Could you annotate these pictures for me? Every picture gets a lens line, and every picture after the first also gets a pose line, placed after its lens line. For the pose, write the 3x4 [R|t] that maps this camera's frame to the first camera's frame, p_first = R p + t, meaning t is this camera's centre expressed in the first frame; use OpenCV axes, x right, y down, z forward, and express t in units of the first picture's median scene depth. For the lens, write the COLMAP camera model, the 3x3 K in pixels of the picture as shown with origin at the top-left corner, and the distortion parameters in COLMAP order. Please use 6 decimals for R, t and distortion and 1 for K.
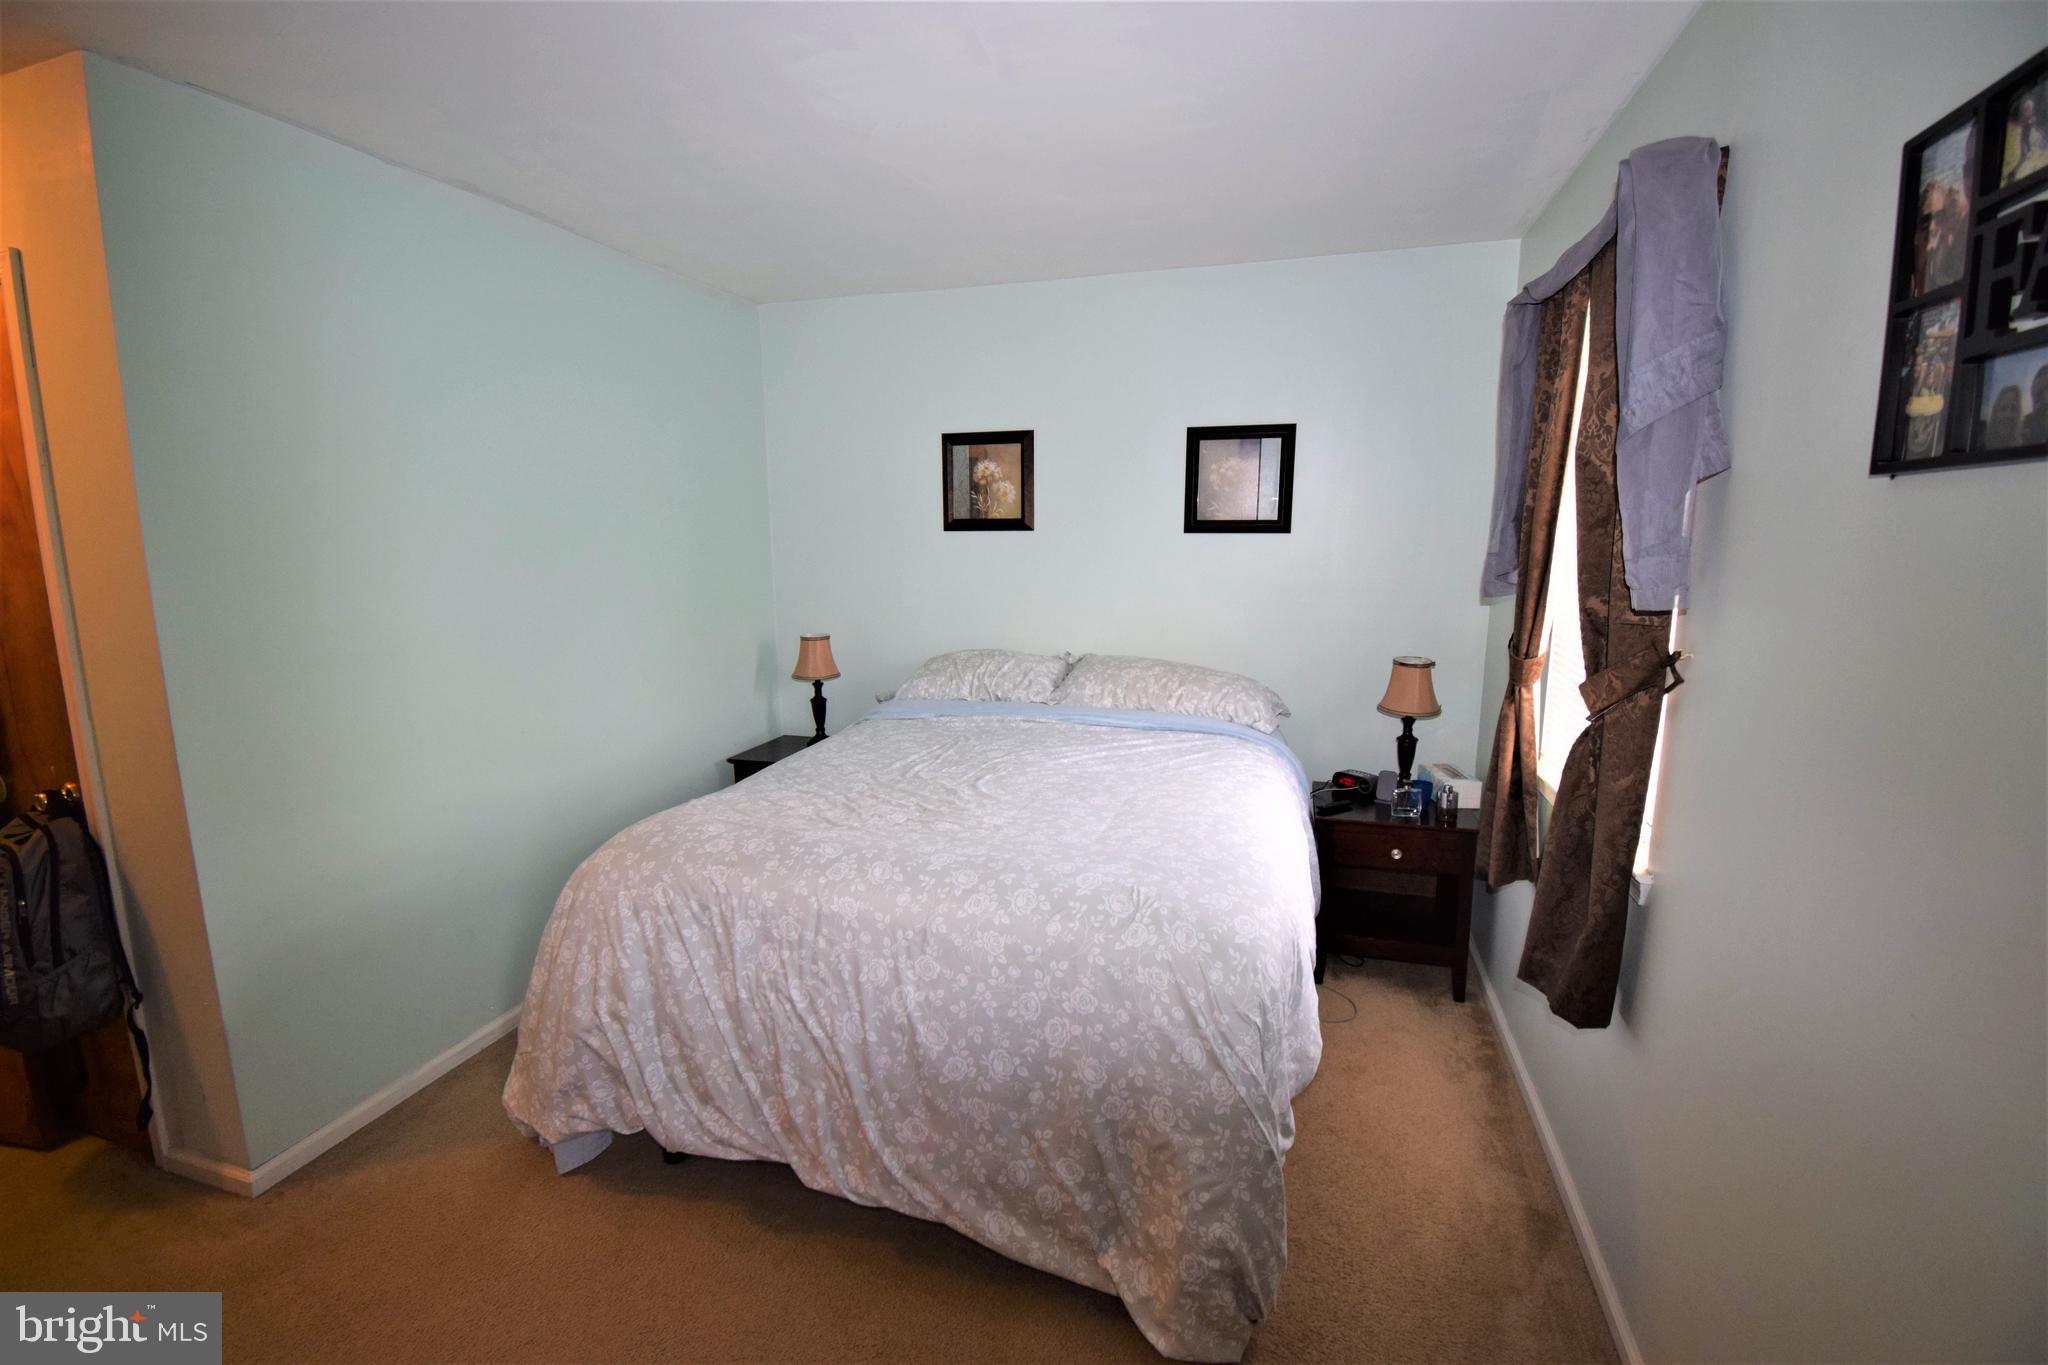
lens RADIAL K [[898.9, 0, 1022.2], [0, 898.9, 680.7], [0, 0, 1]] dist [0.023612, -0.029463]
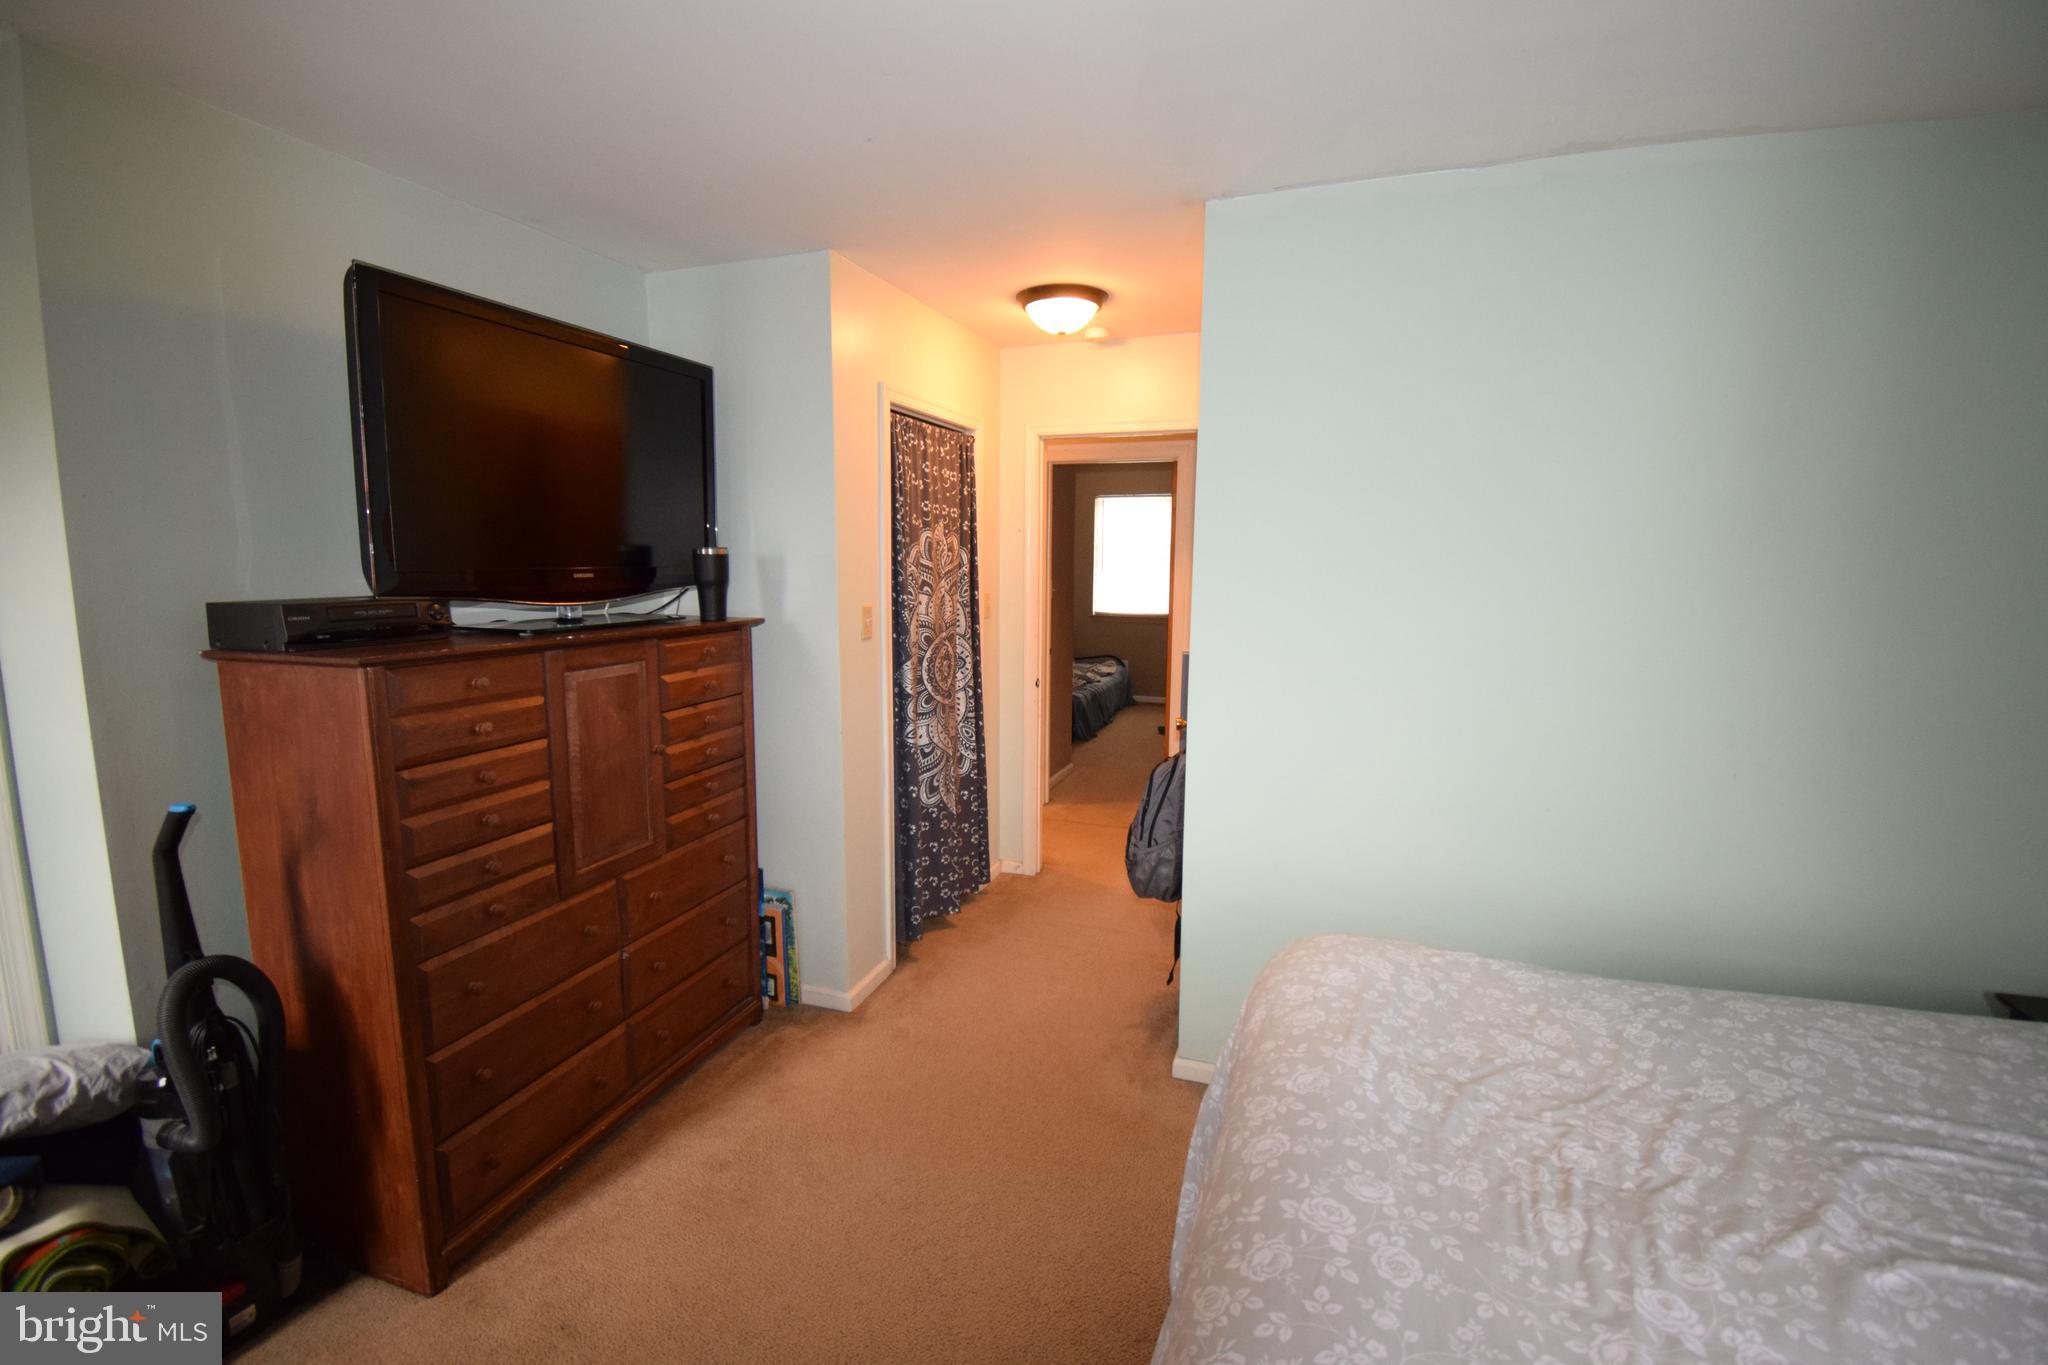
lens RADIAL K [[898.9, 0, 1022.2], [0, 898.9, 680.7], [0, 0, 1]] dist [0.023612, -0.029463]
pose [[-0.055097, 0.140818, -0.988501, 0.306833], [-0.173943, 0.973513, 0.148378, -0.112551], [0.983213, 0.180118, -0.029144, 0.643131]]
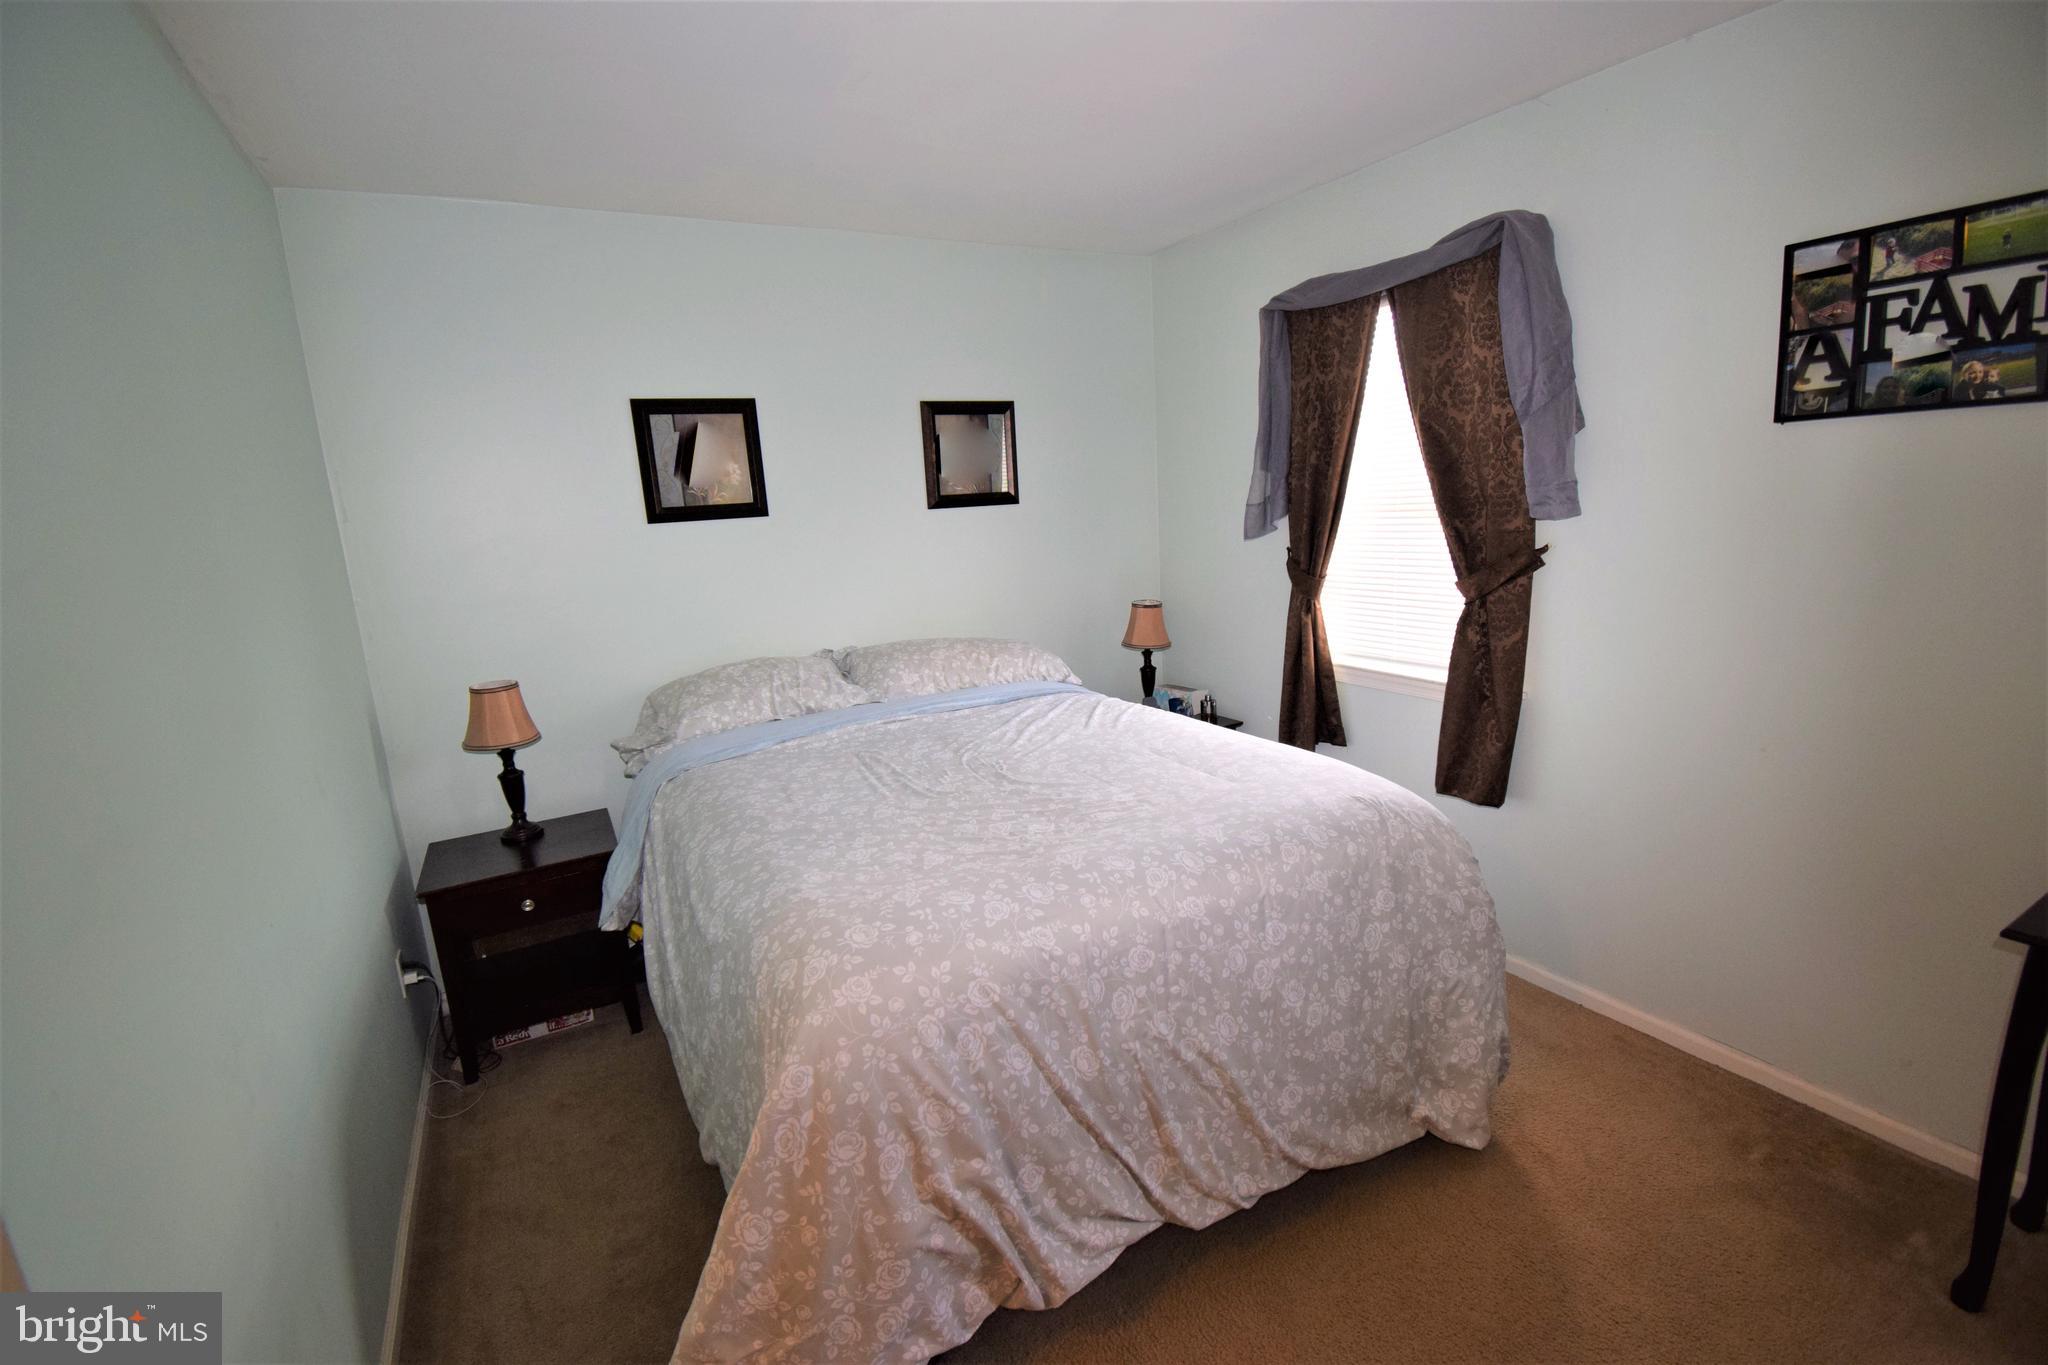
lens RADIAL K [[898.9, 0, 1022.2], [0, 898.9, 680.7], [0, 0, 1]] dist [0.023612, -0.029463]
pose [[0.693812, -0.180339, 0.697210, -0.702627], [0.177231, 0.981120, 0.077408, -0.056640], [-0.698007, 0.069861, 0.712675, 0.357078]]
